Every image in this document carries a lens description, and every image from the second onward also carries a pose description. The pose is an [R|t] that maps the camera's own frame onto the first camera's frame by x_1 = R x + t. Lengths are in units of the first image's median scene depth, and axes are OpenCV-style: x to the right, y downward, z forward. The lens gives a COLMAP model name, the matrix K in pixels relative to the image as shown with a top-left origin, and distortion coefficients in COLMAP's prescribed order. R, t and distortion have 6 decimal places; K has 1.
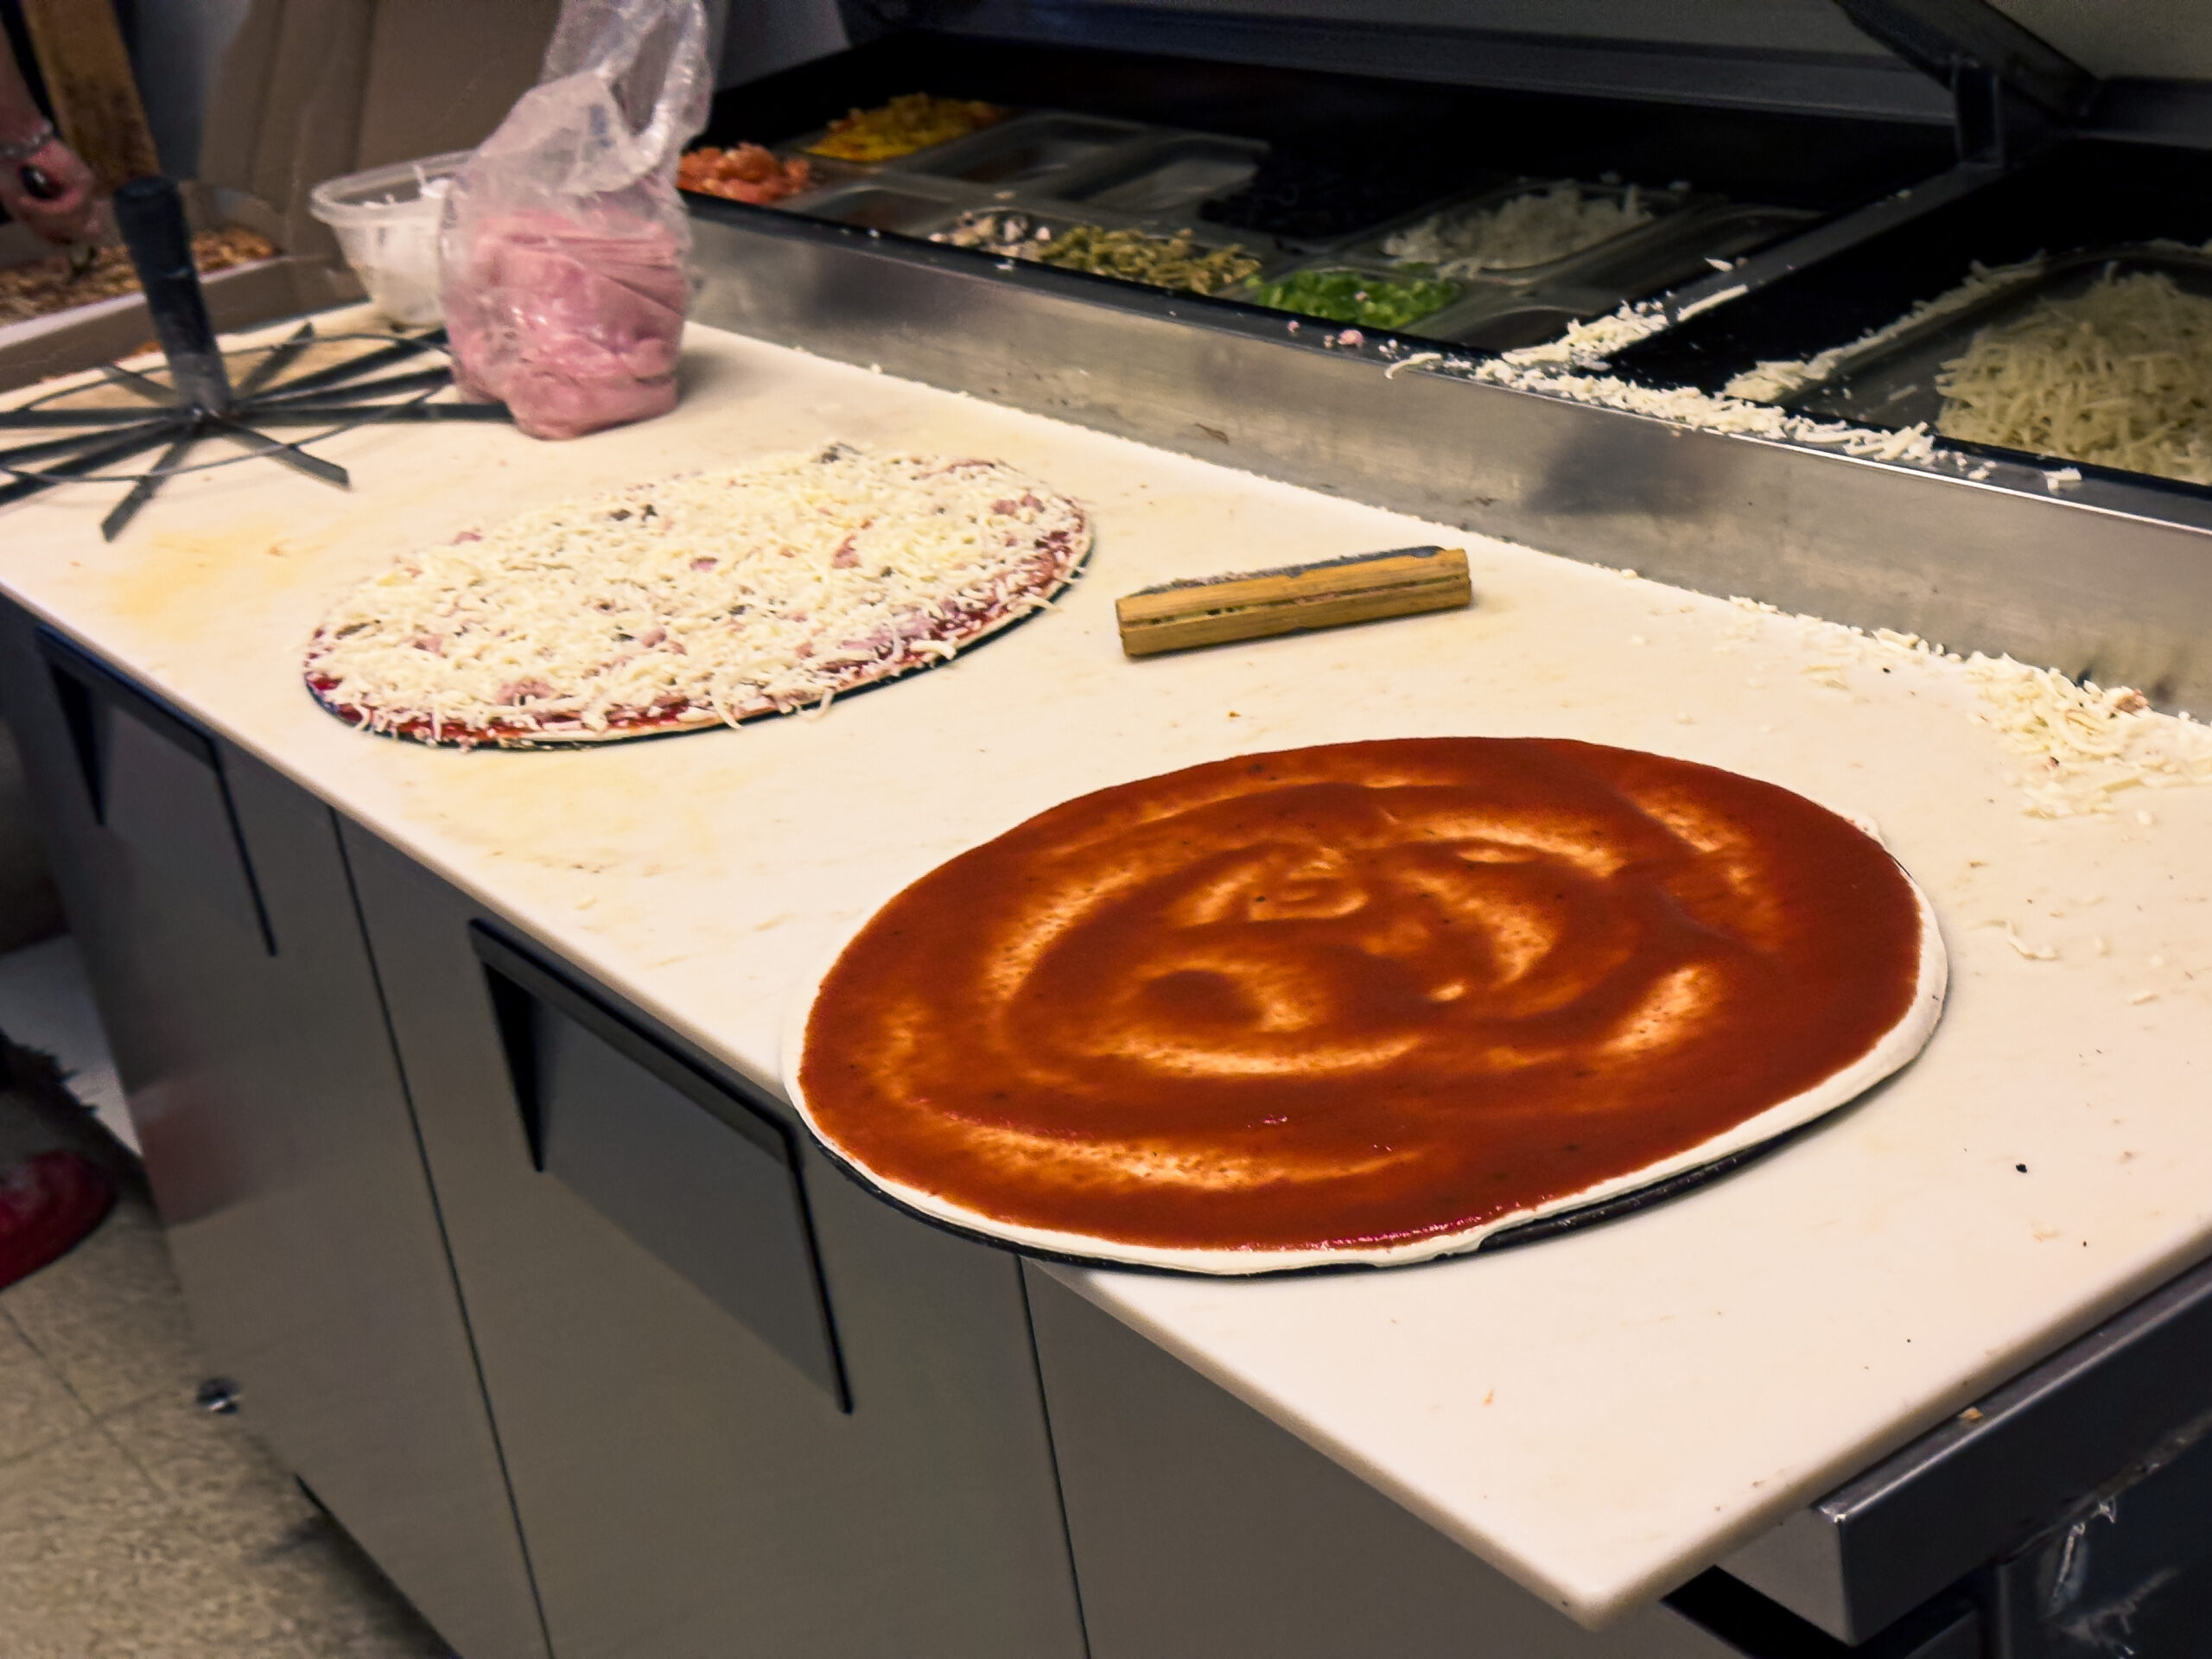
lens RADIAL K [[3062.2, 0, 1111.4], [0, 3062.2, 830.8], [0, 0, 1]] dist [0.128547, 0.000000]
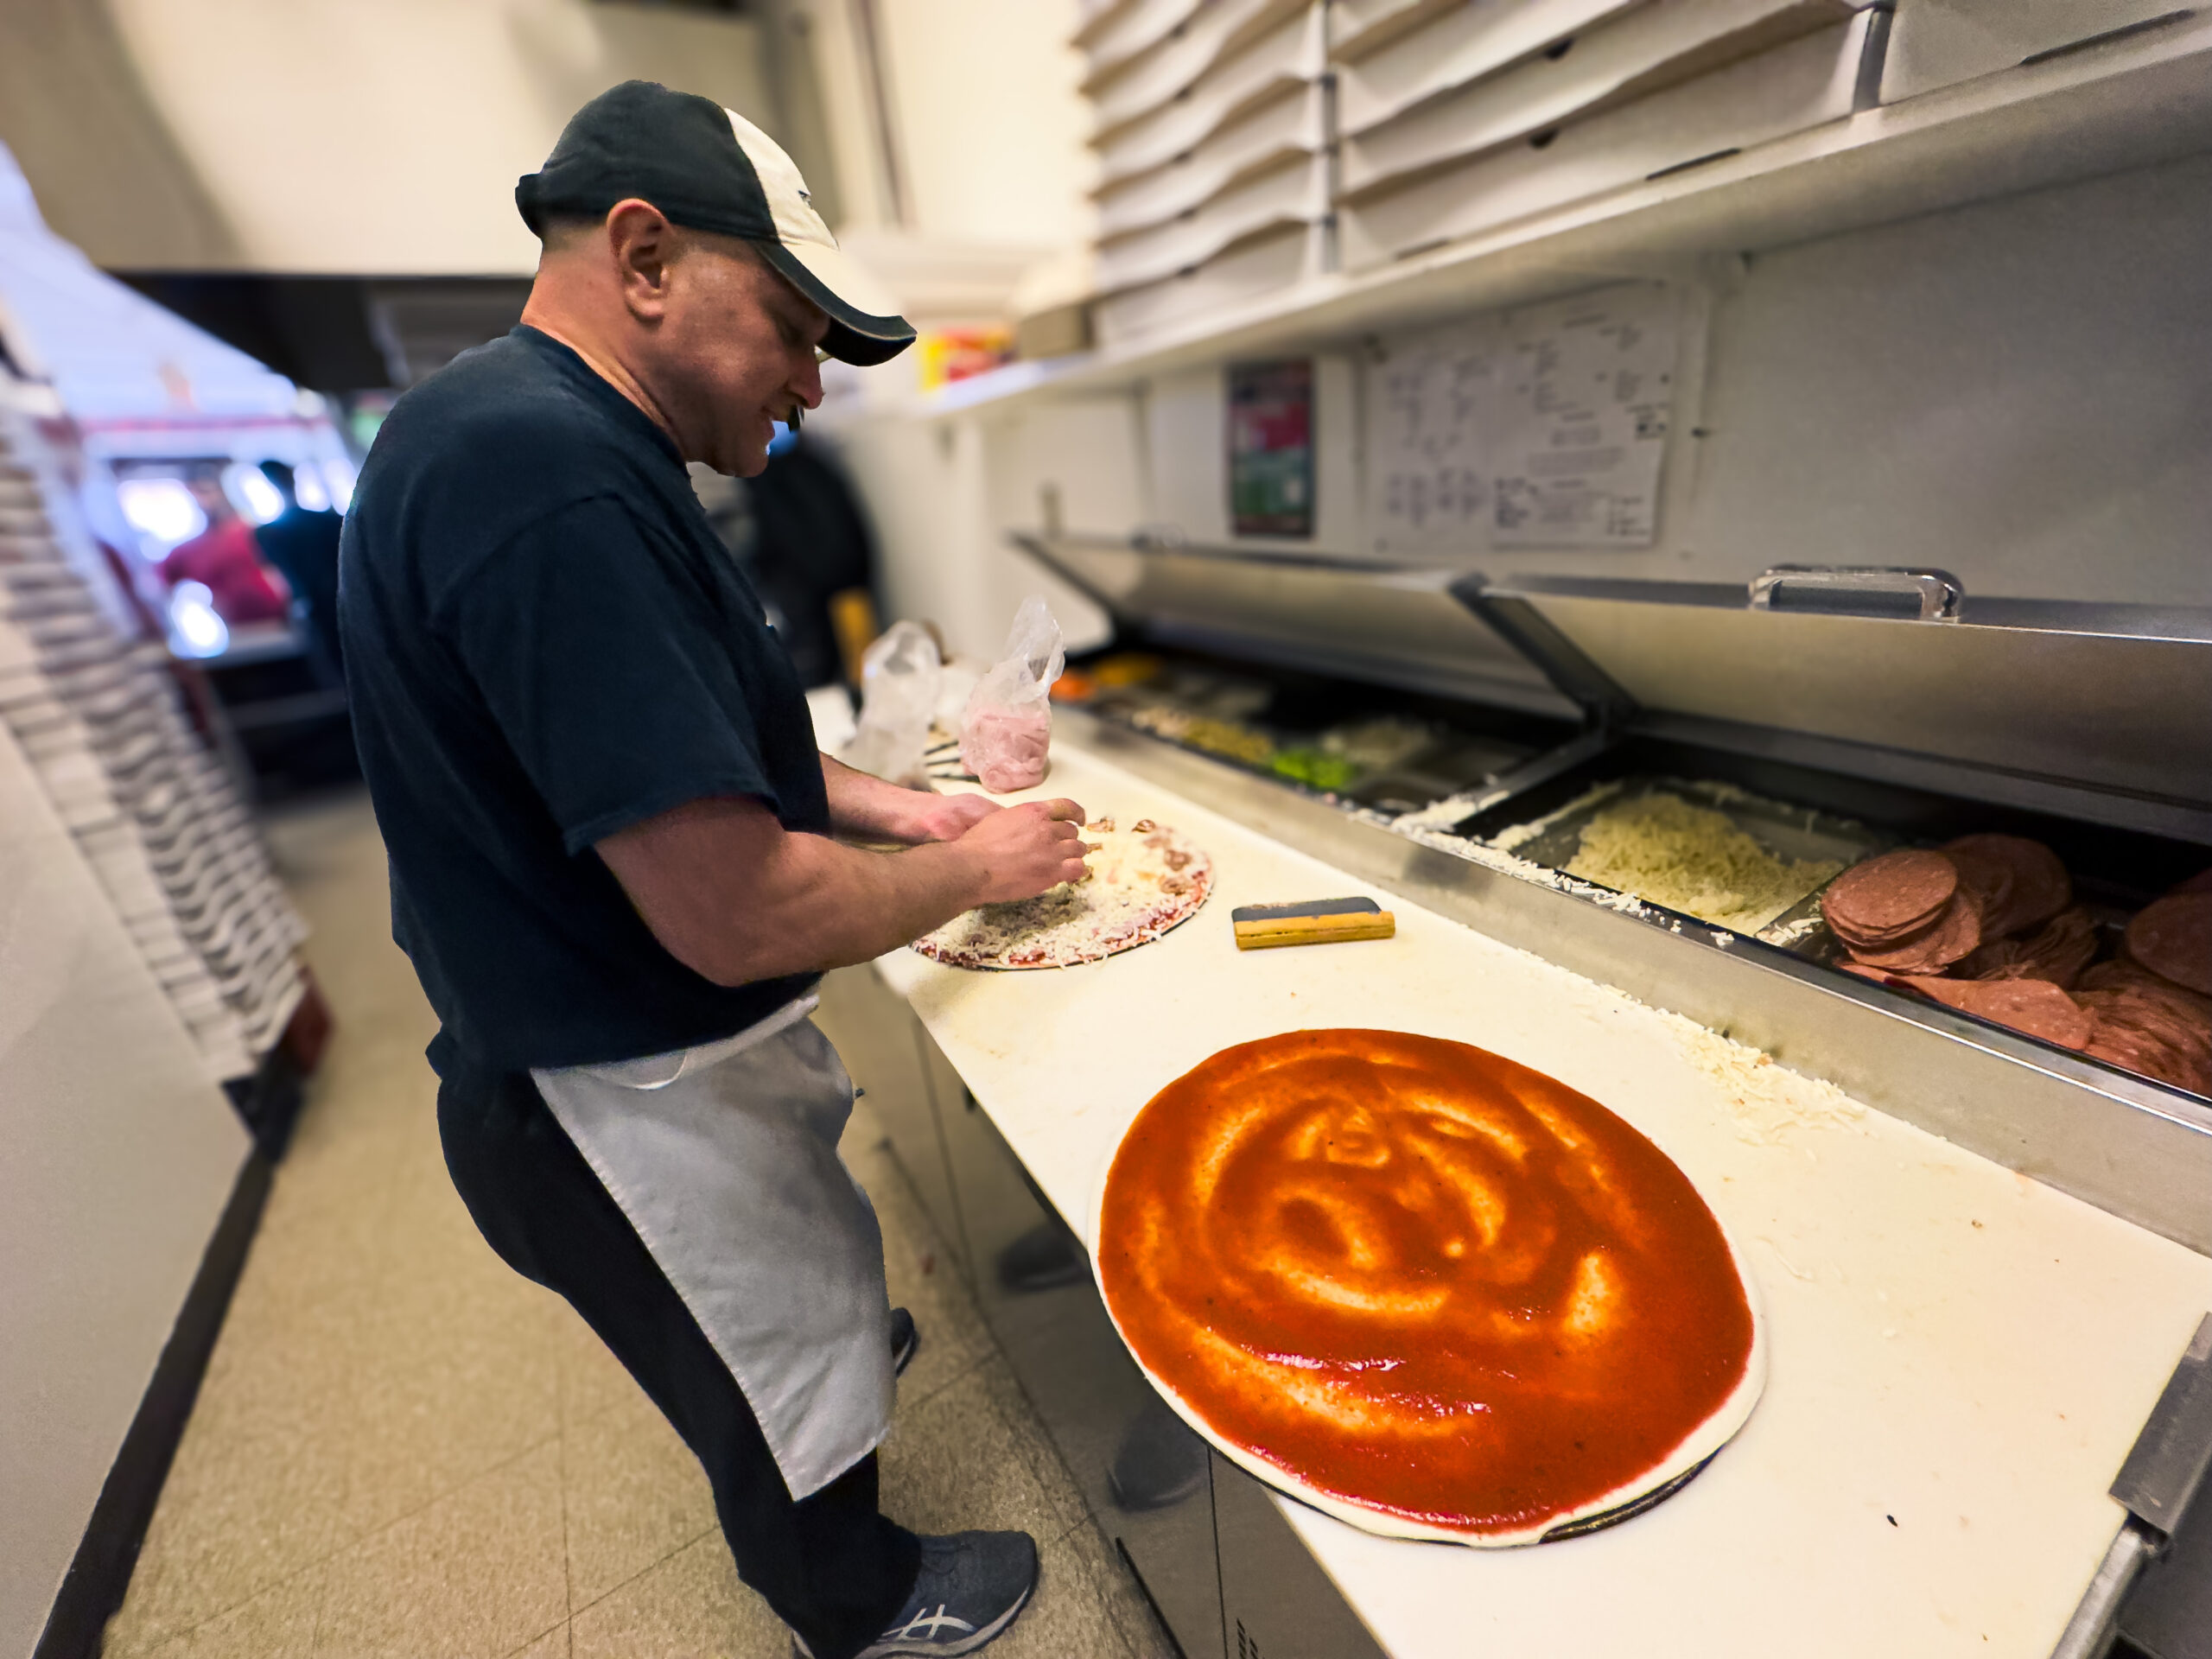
lens RADIAL K [[887.0, 0, 1101.5], [0, 887.0, 820.3], [0, 0, 1]] dist [-0.002676, -0.000303]
pose [[0.996440, 0.063045, -0.055979, -0.068506], [-0.063887, 0.997867, -0.013388, -0.144192], [0.055015, 0.016916, 0.998342, 0.359502]]
